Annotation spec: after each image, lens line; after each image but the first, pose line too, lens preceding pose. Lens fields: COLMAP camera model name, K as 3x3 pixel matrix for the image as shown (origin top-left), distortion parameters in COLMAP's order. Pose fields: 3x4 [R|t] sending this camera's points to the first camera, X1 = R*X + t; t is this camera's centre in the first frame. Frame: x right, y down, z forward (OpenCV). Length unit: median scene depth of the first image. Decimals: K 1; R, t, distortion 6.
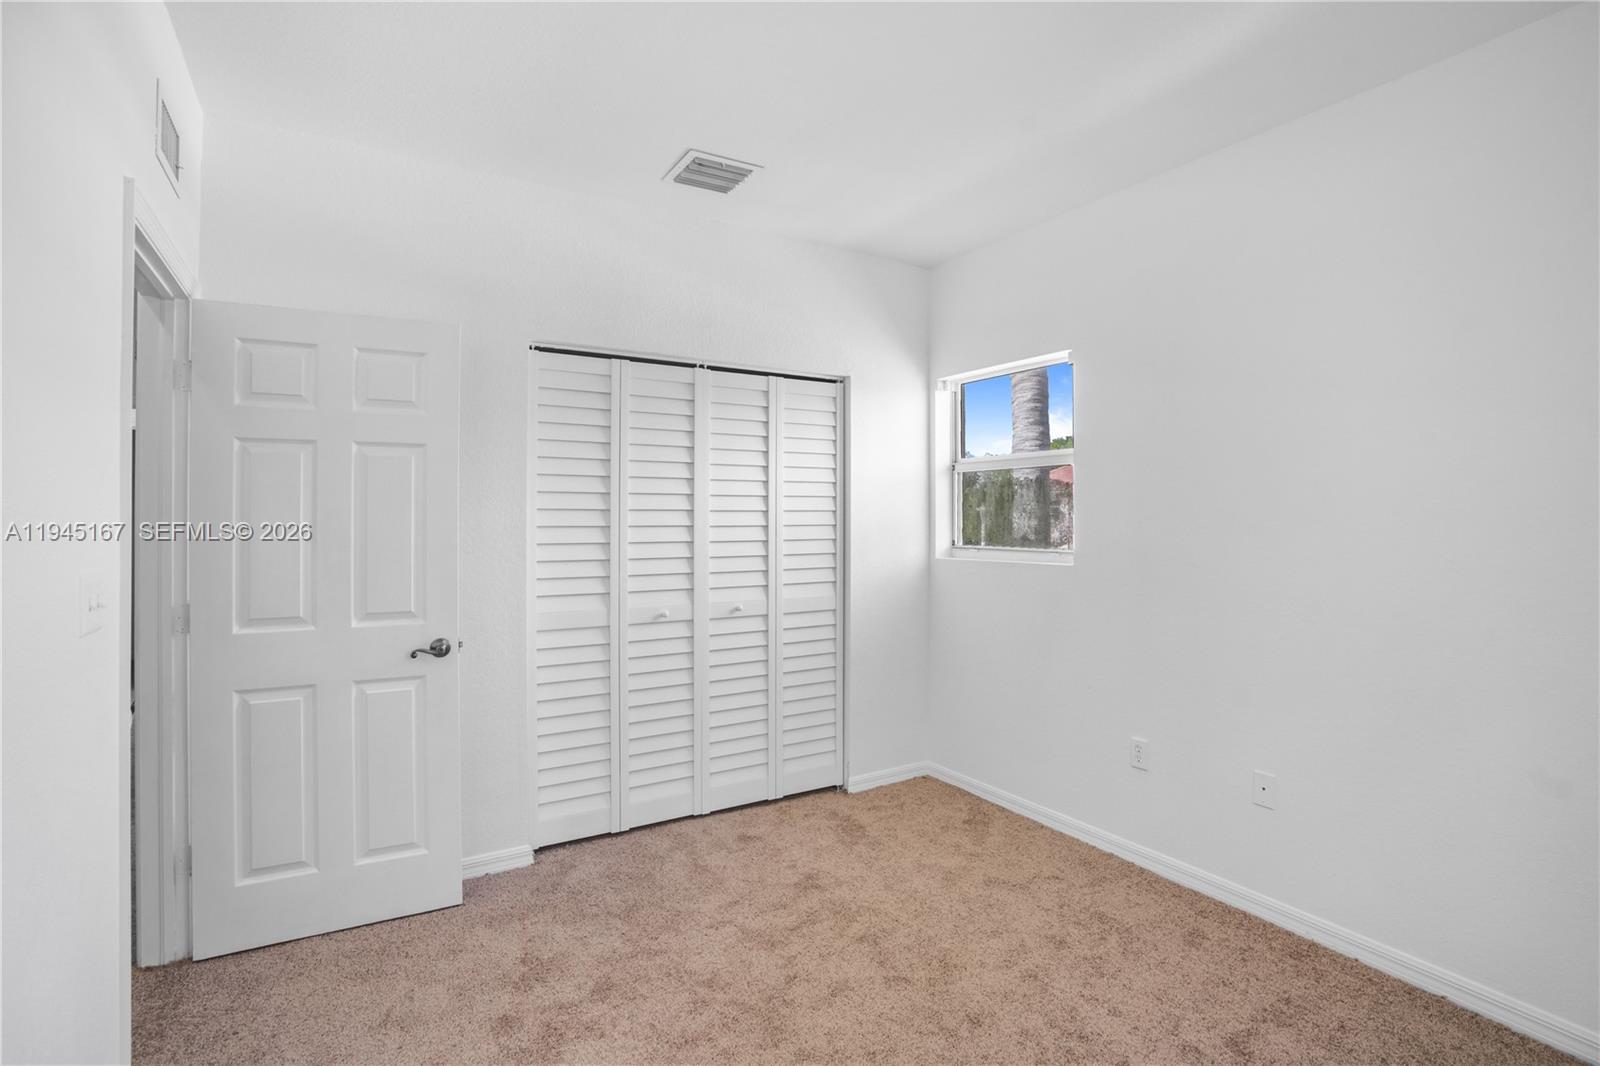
lens RADIAL K [[749.3, 0, 814.2], [0, 749.3, 530.7], [0, 0, 1]] dist [-0.068992, 0.028050]
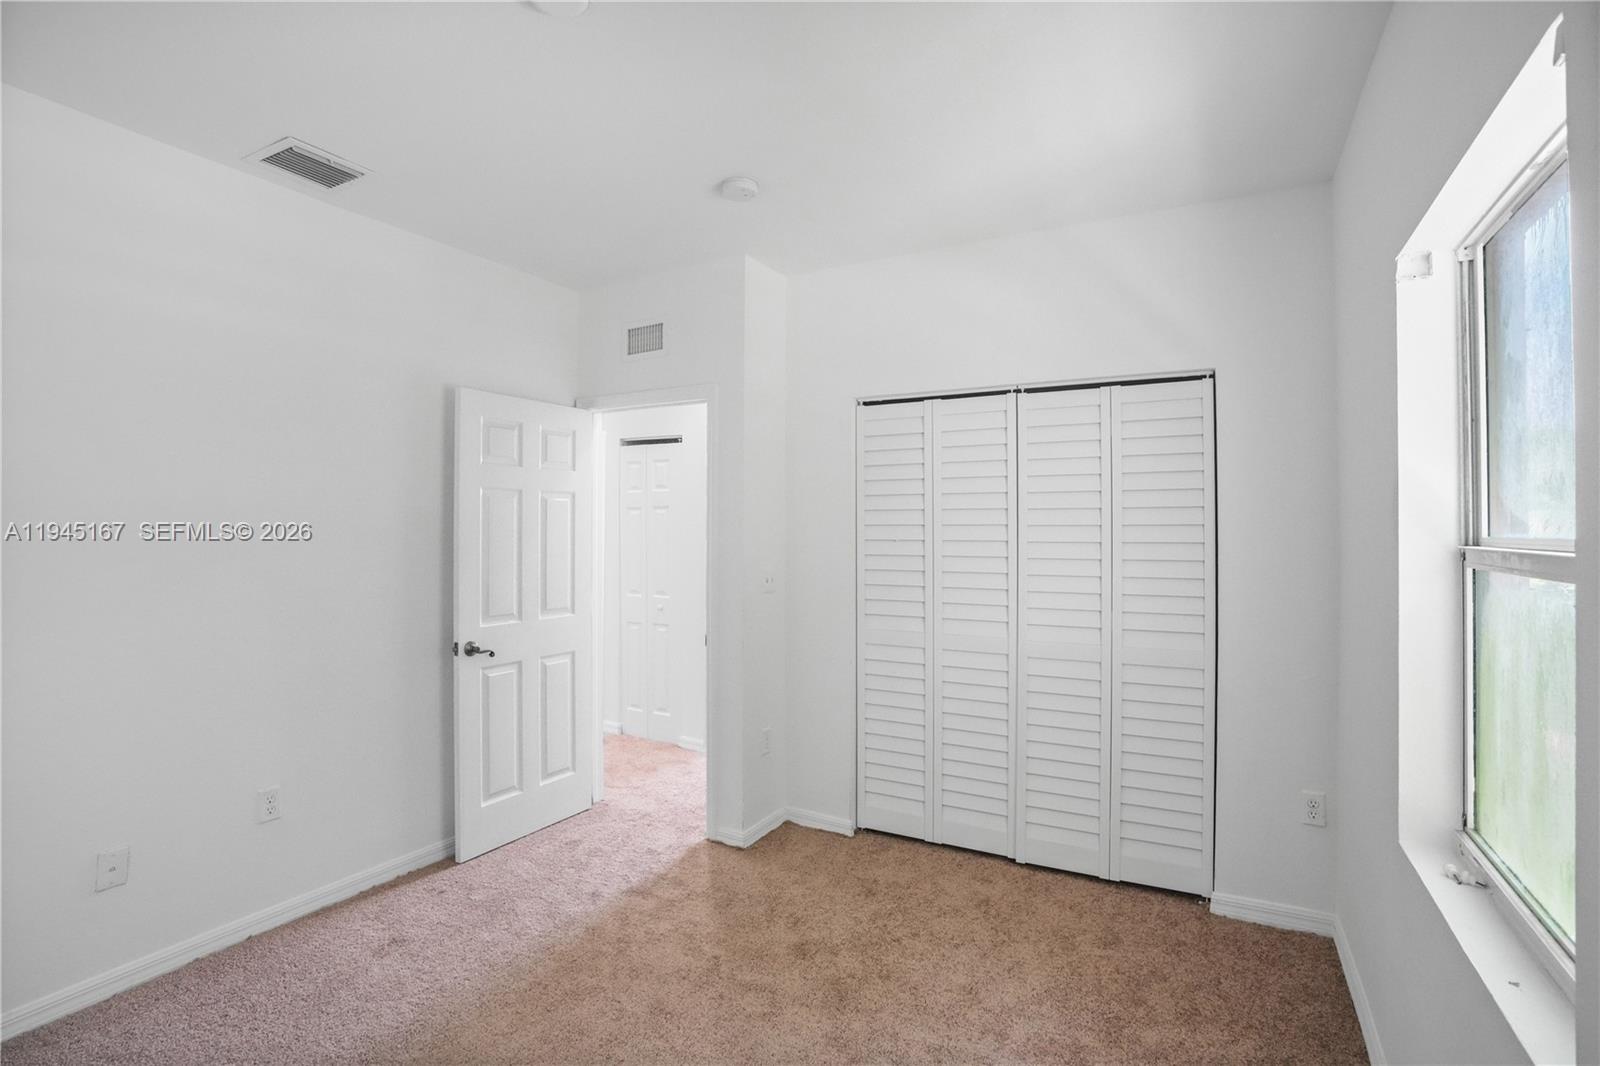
lens RADIAL K [[749.3, 0, 814.2], [0, 749.3, 530.7], [0, 0, 1]] dist [-0.068992, 0.028050]
pose [[0.504742, -0.003727, -0.863262, 0.506213], [-0.025976, 0.999472, -0.019503, -0.013302], [0.862879, 0.032268, 0.504379, 0.271828]]
